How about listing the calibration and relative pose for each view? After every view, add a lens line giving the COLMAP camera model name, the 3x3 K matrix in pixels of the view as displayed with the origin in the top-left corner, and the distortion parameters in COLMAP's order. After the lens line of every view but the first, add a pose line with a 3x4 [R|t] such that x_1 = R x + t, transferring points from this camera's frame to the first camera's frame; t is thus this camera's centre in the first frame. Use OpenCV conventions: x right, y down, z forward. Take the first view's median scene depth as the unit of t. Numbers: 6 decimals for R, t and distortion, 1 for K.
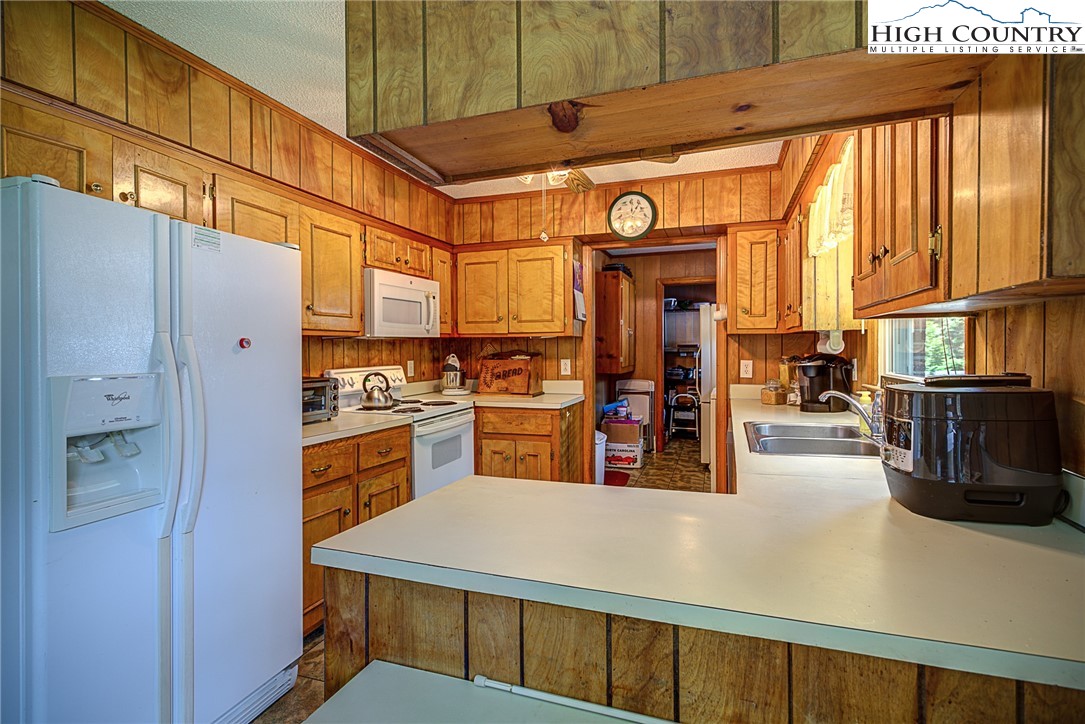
lens RADIAL K [[521.6, 0, 542.6], [0, 521.6, 353.3], [0, 0, 1]] dist [0.003846, 0.005691]
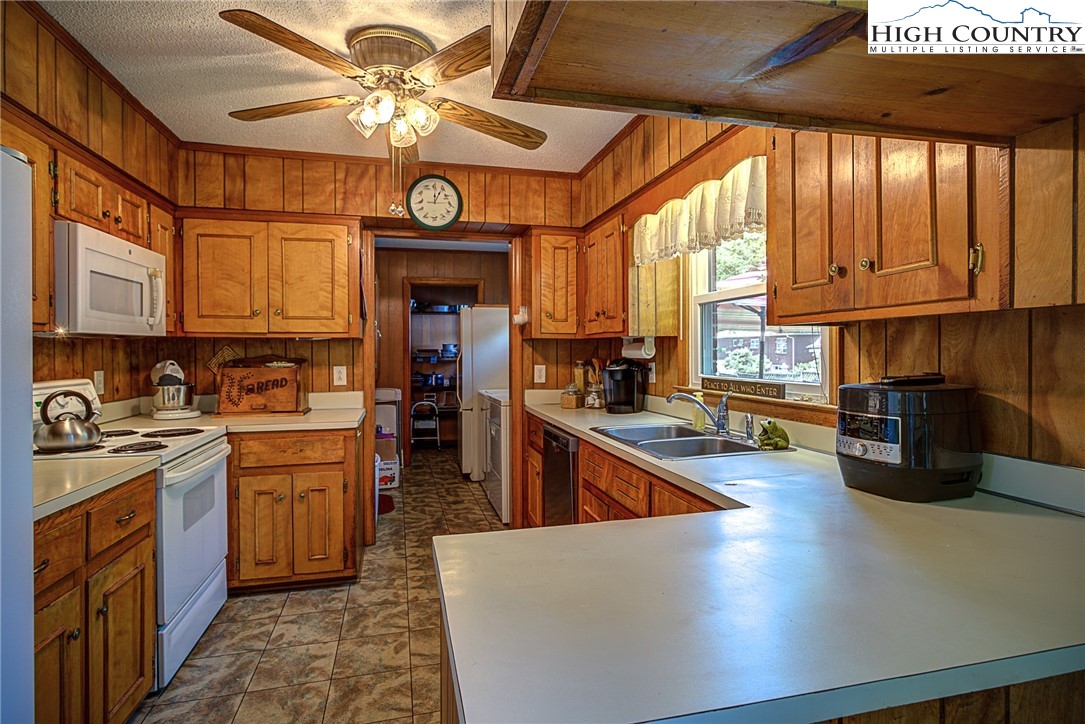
lens RADIAL K [[539.4, 0, 531.5], [0, 539.4, 353.8], [0, 0, 1]] dist [0.000146, 0.000927]
pose [[0.840166, 0.000833, 0.542328, -0.184708], [0.004011, 0.999962, -0.007751, -0.000207], [-0.542314, 0.008688, 0.840131, 0.148364]]
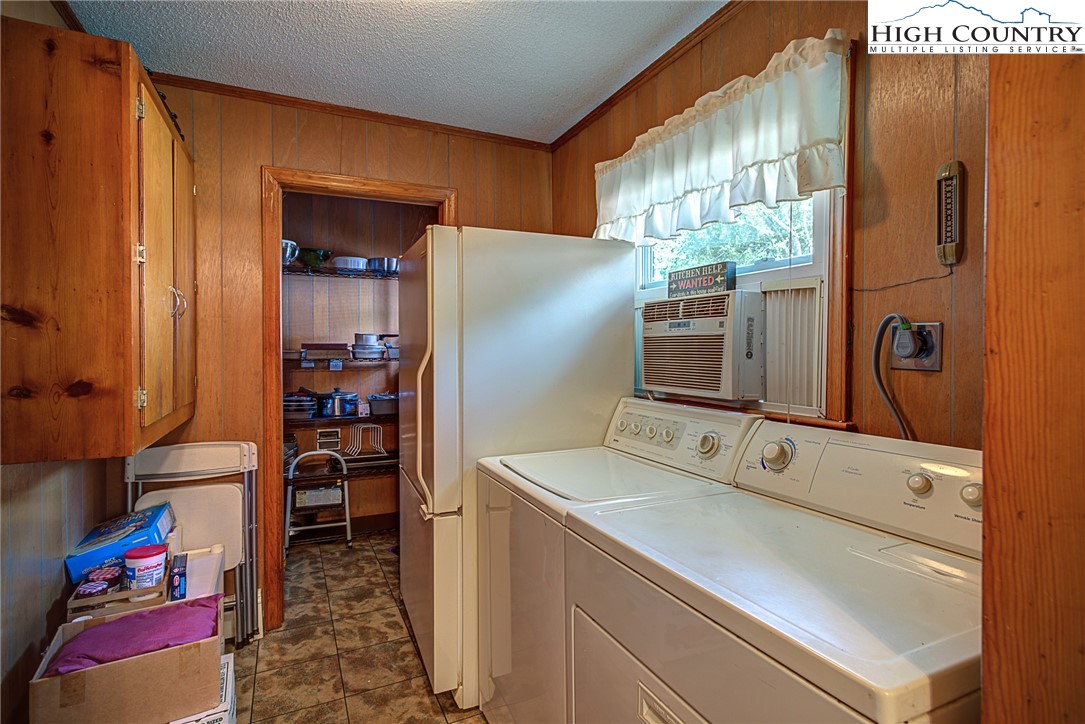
lens RADIAL K [[521.6, 0, 537.2], [0, 521.6, 354.4], [0, 0, 1]] dist [0.003846, 0.005691]
pose [[0.711724, -0.005741, 0.702436, 0.168013], [0.005391, 0.999982, 0.002710, -0.014457], [-0.702438, 0.001858, 0.711742, 1.046161]]
